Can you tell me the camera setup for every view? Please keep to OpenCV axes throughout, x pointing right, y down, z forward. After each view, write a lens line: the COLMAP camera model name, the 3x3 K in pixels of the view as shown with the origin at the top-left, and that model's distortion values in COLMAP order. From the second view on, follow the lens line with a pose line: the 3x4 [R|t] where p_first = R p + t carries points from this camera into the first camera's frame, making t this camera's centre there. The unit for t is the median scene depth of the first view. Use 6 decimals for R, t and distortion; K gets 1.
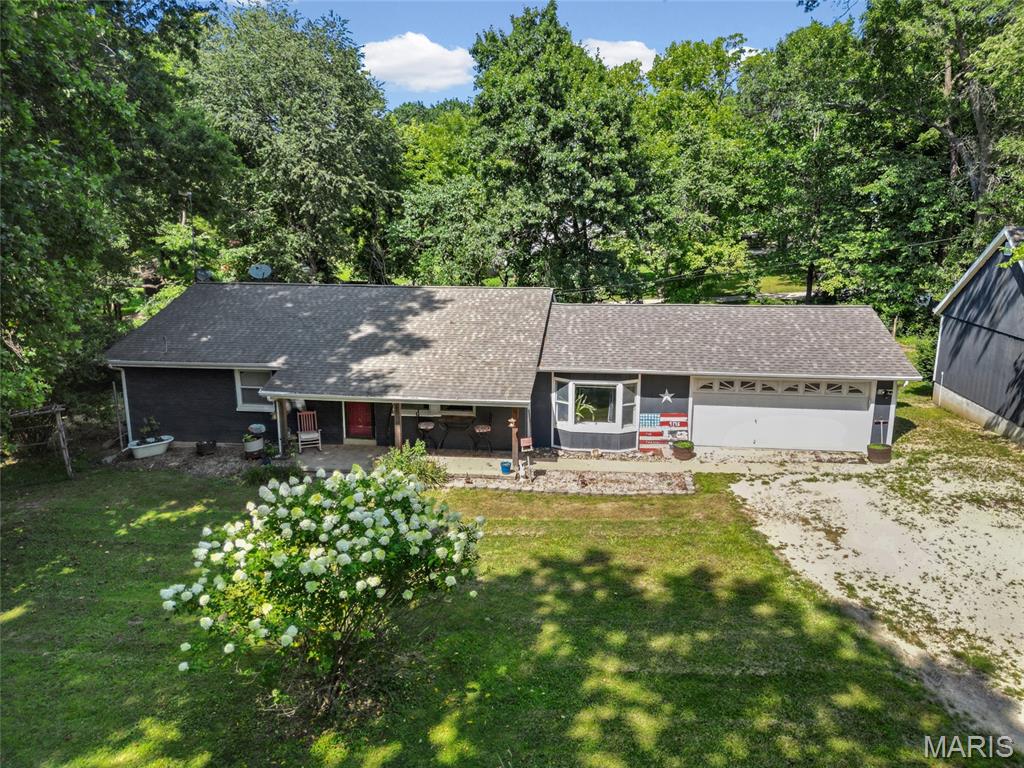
lens RADIAL K [[711.8, 0, 512.0], [0, 711.8, 384.0], [0, 0, 1]] dist [0.039215, -0.007999]
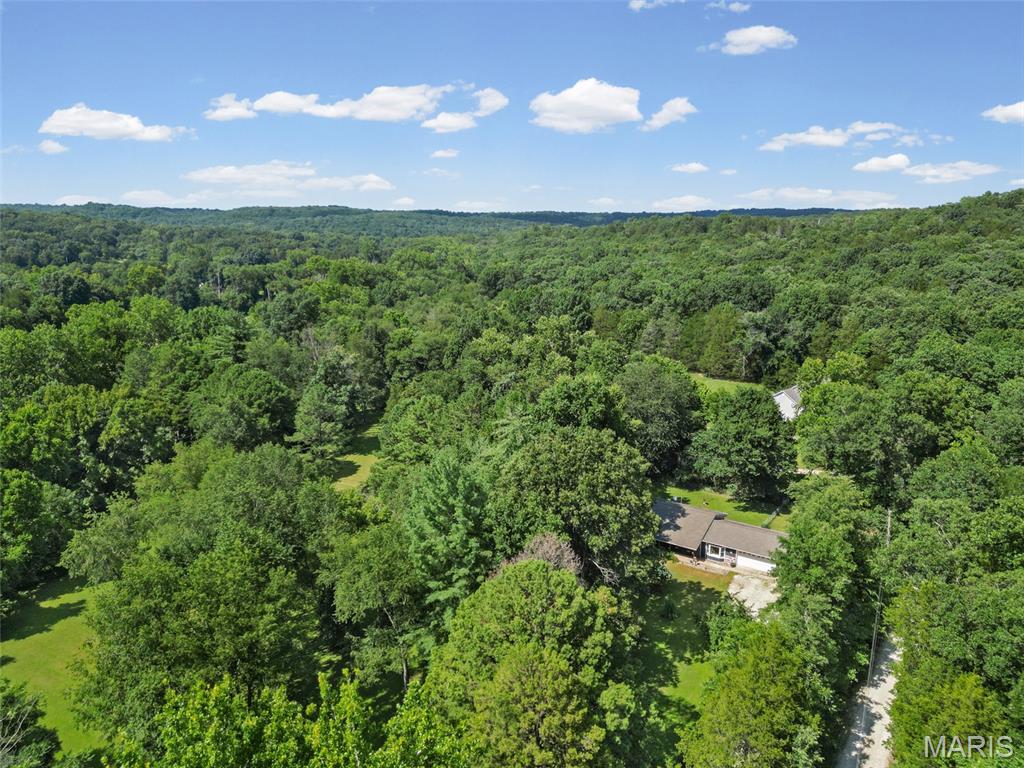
lens RADIAL K [[711.8, 0, 512.0], [0, 711.8, 384.0], [0, 0, 1]] dist [0.039215, -0.007999]
pose [[0.900055, 0.129576, -0.416065, 0.707436], [-0.121739, 0.991522, 0.045439, -1.067471], [0.418426, 0.009754, 0.908199, -3.664729]]
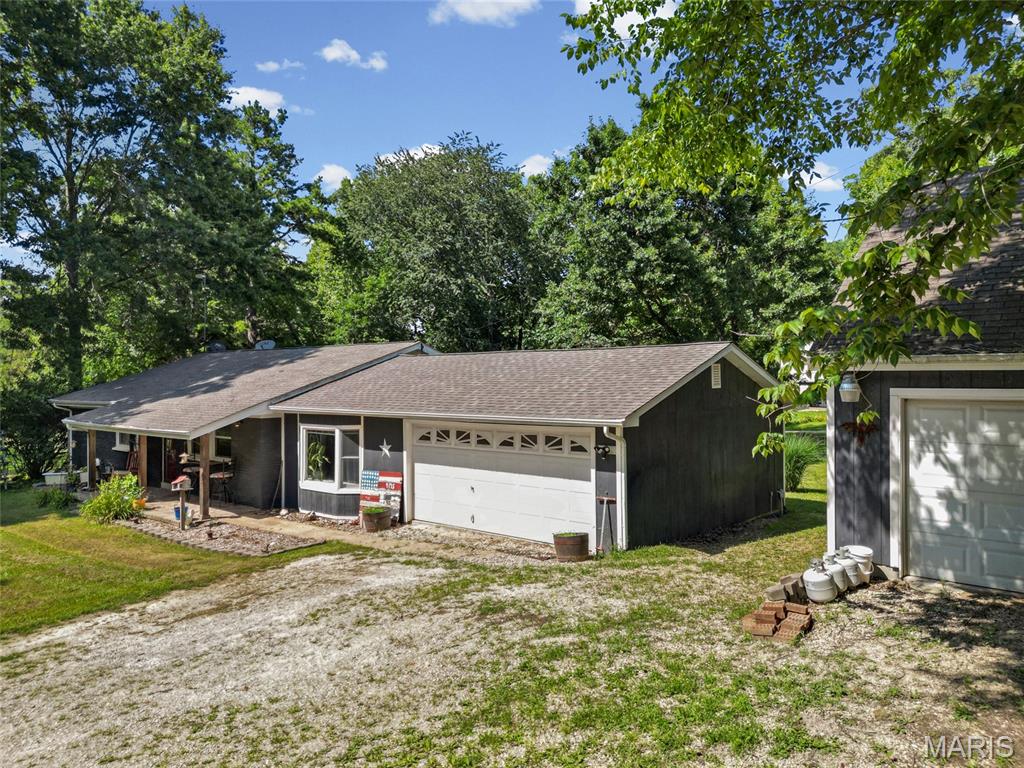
lens RADIAL K [[711.8, 0, 512.0], [0, 711.8, 384.0], [0, 0, 1]] dist [0.039215, -0.007999]
pose [[0.835686, -0.006030, -0.549174, 0.749111], [-0.113889, 0.976301, -0.184027, 0.074439], [0.537269, 0.216334, 0.815194, 0.429400]]
